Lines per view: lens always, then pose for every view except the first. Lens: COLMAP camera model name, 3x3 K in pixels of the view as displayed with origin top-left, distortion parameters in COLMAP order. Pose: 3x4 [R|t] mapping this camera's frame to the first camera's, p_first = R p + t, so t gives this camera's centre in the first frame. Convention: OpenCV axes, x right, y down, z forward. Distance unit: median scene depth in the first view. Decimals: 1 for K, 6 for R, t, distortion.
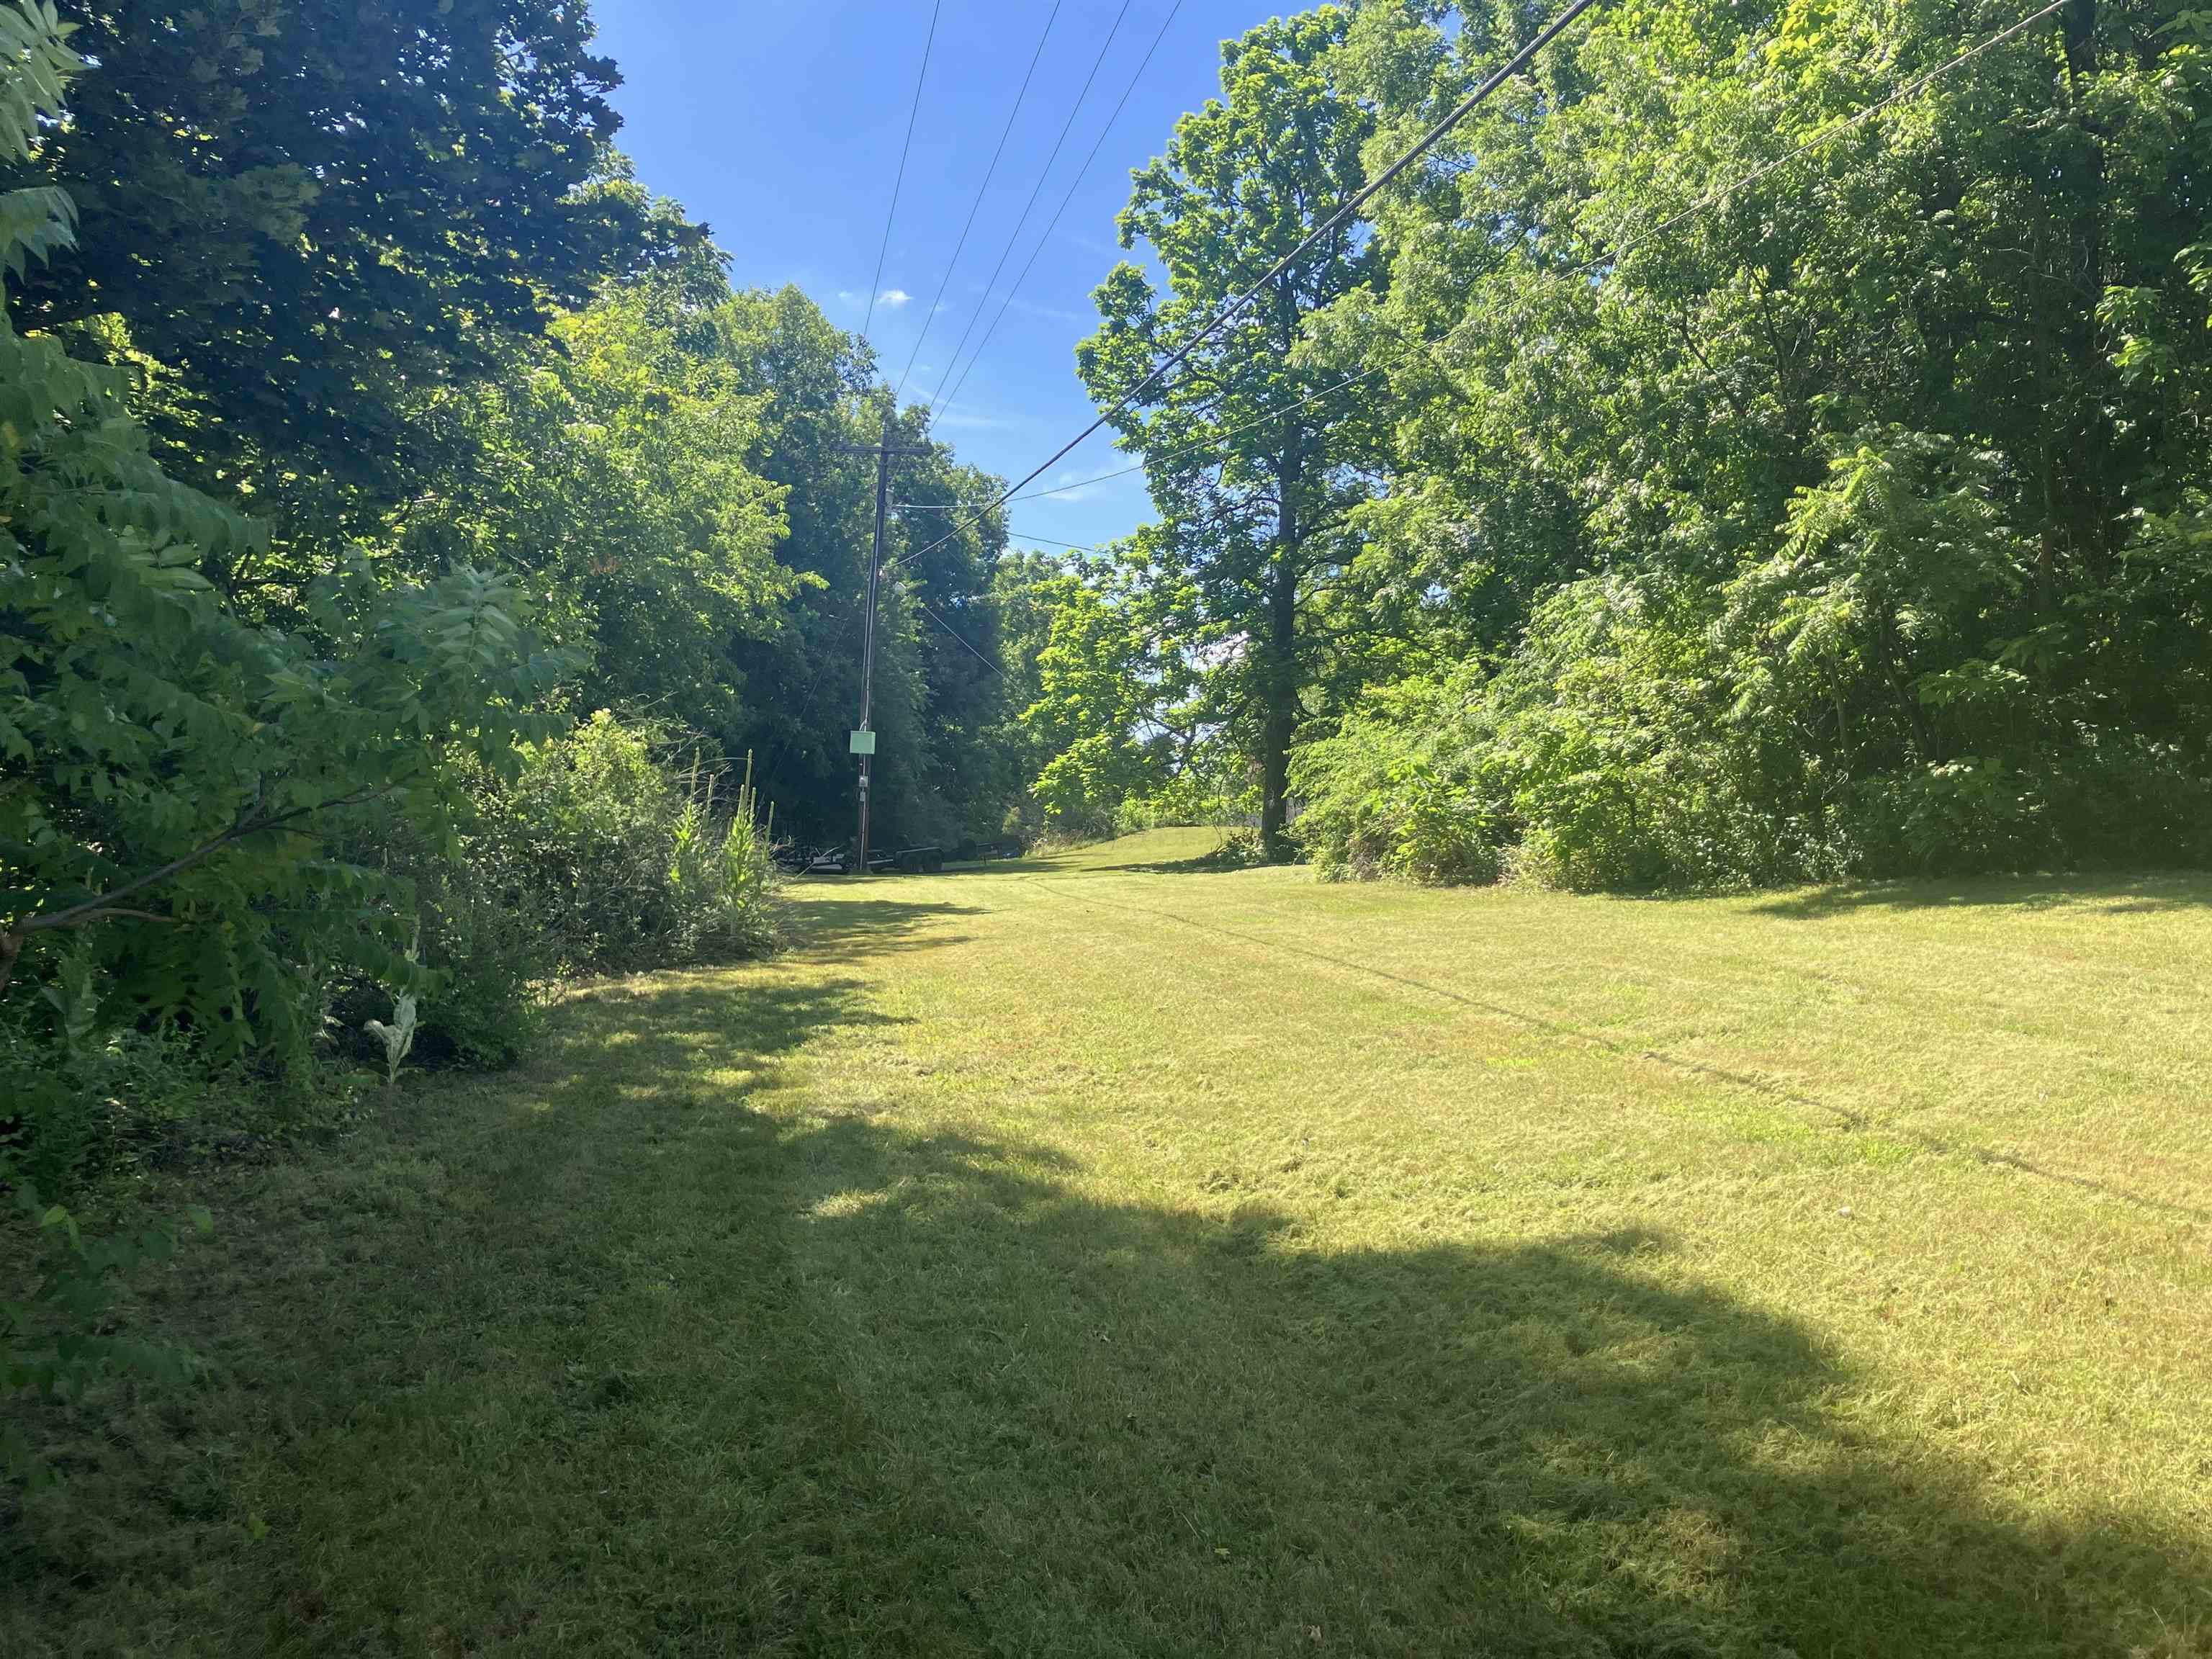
lens RADIAL K [[1661.7, 0, 1106.0], [0, 1661.7, 829.5], [0, 0, 1]] dist [-0.001097, -0.086393]
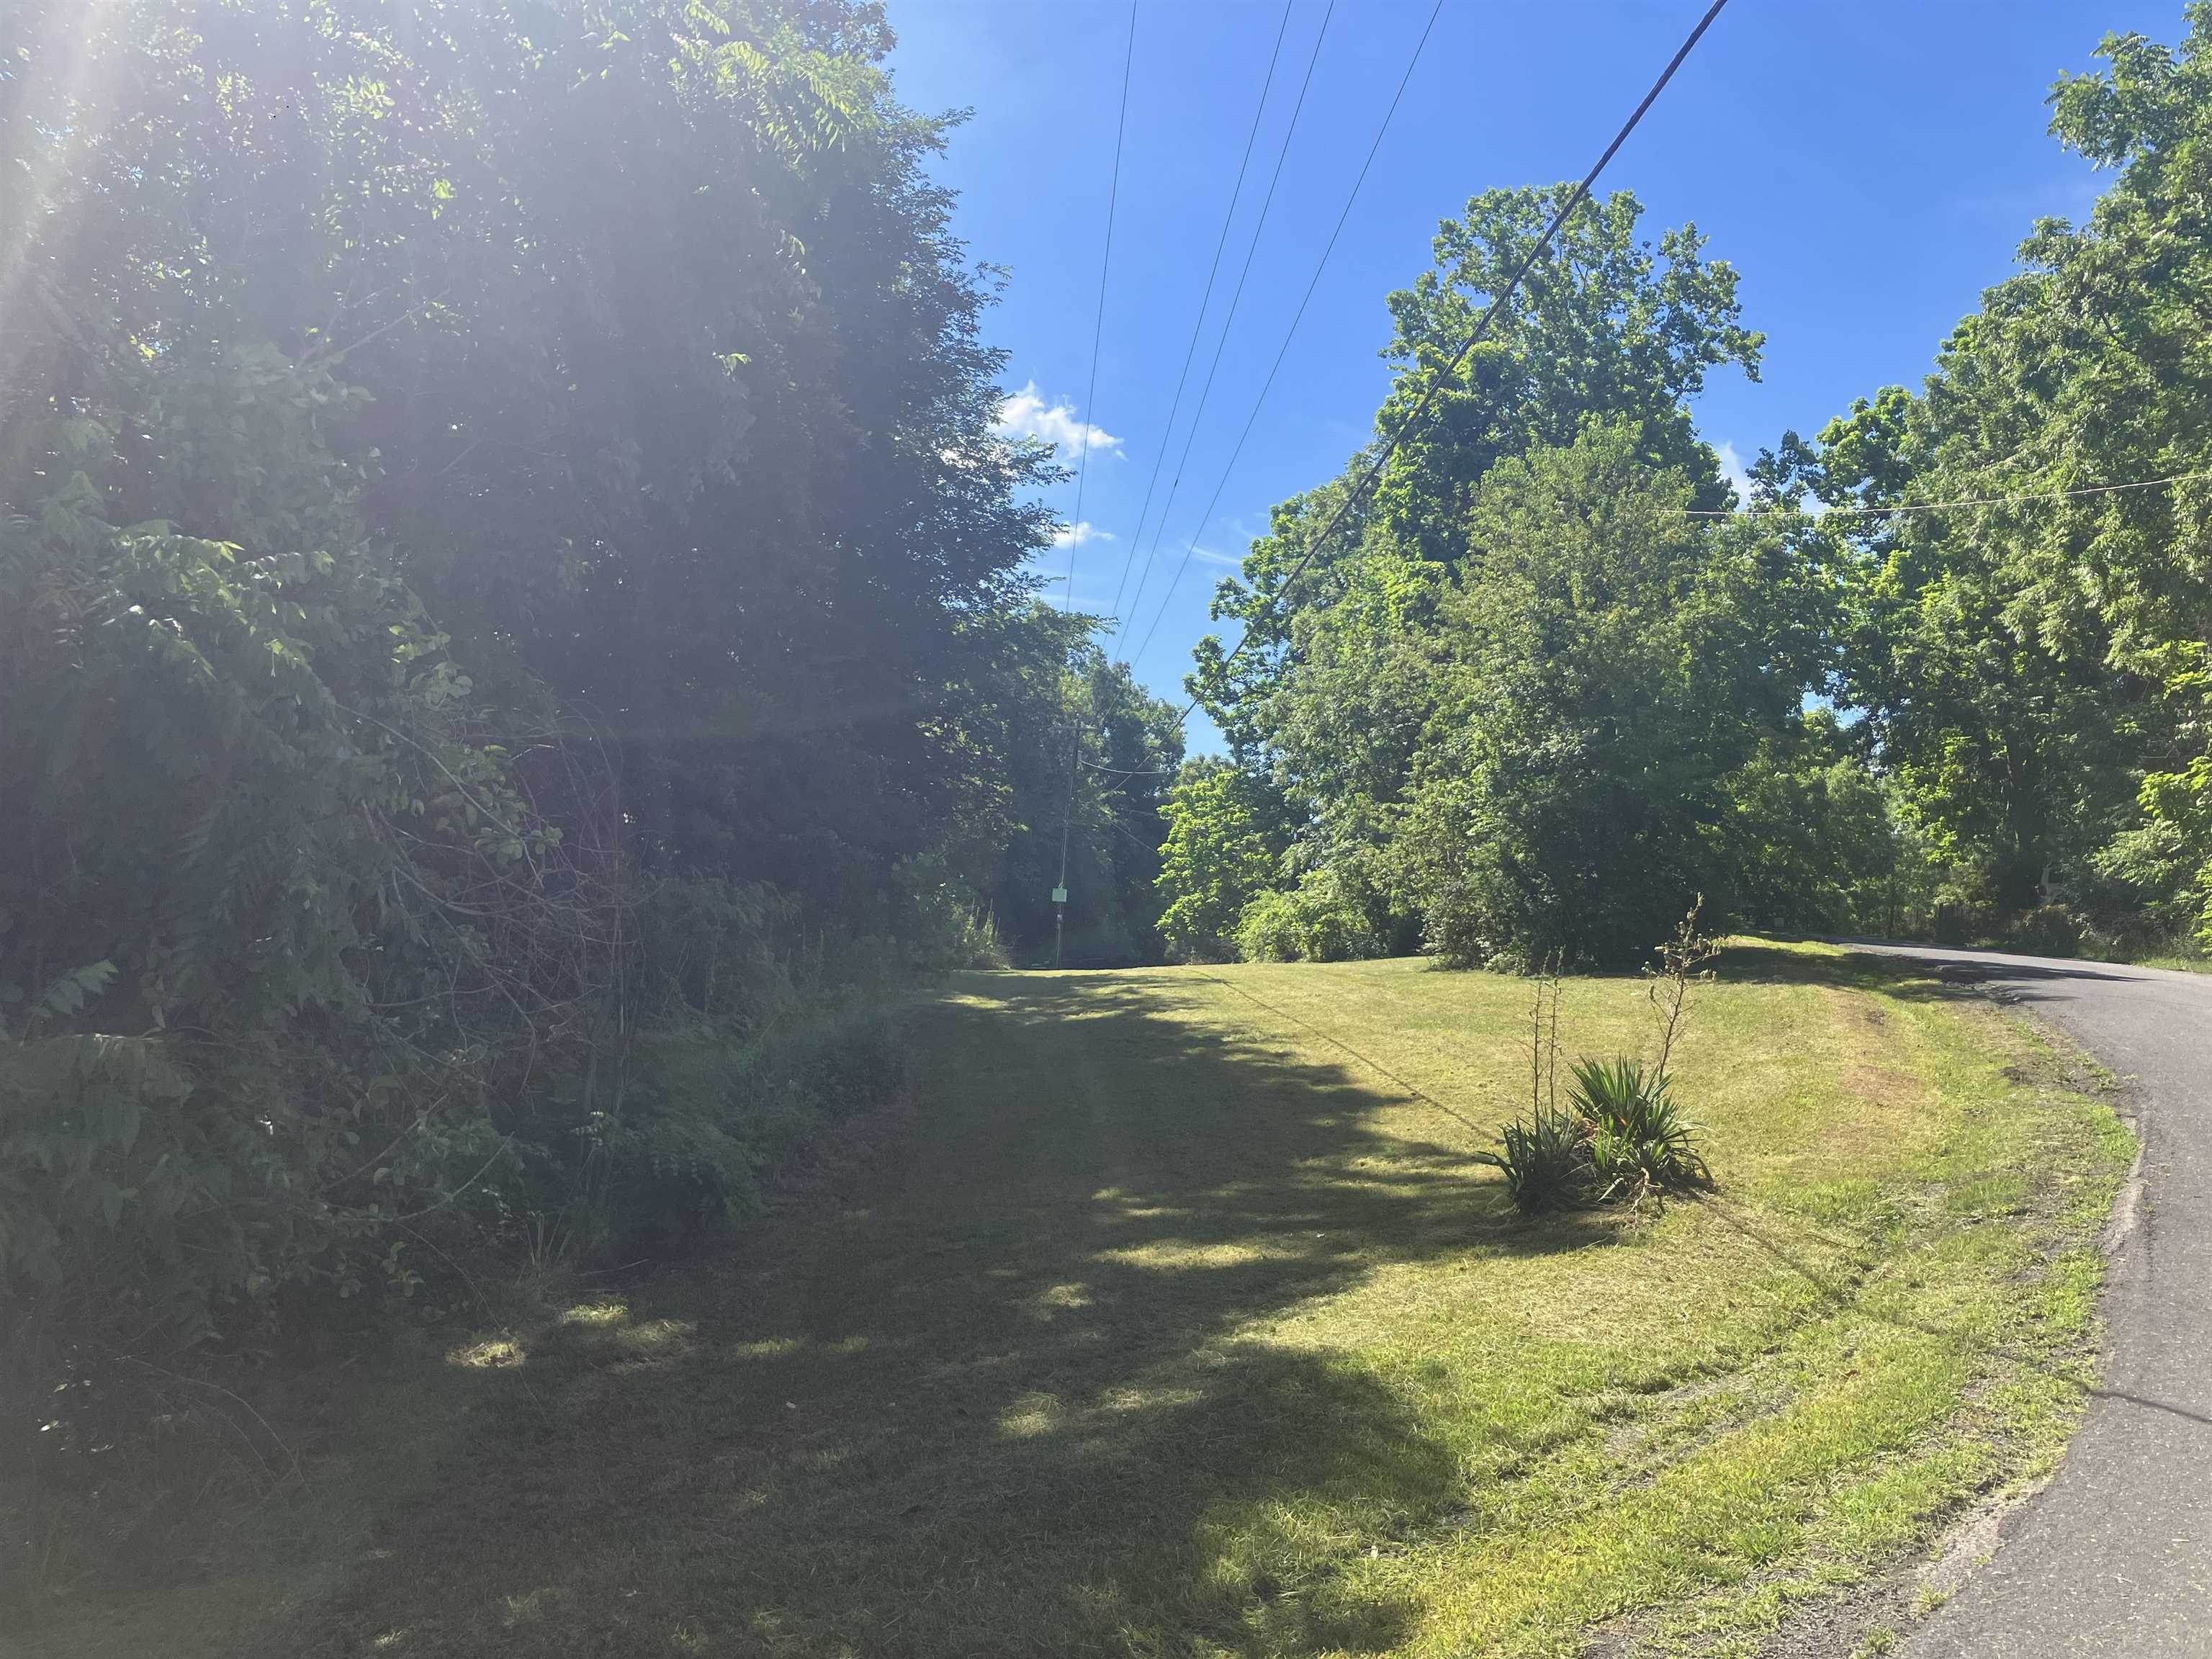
lens RADIAL K [[1661.7, 0, 1106.0], [0, 1661.7, 829.5], [0, 0, 1]] dist [-0.001097, -0.086393]
pose [[0.988496, 0.017871, -0.150190, 0.169111], [-0.031531, 0.995526, -0.089070, 0.034231], [0.147926, 0.092781, 0.984637, -0.748046]]
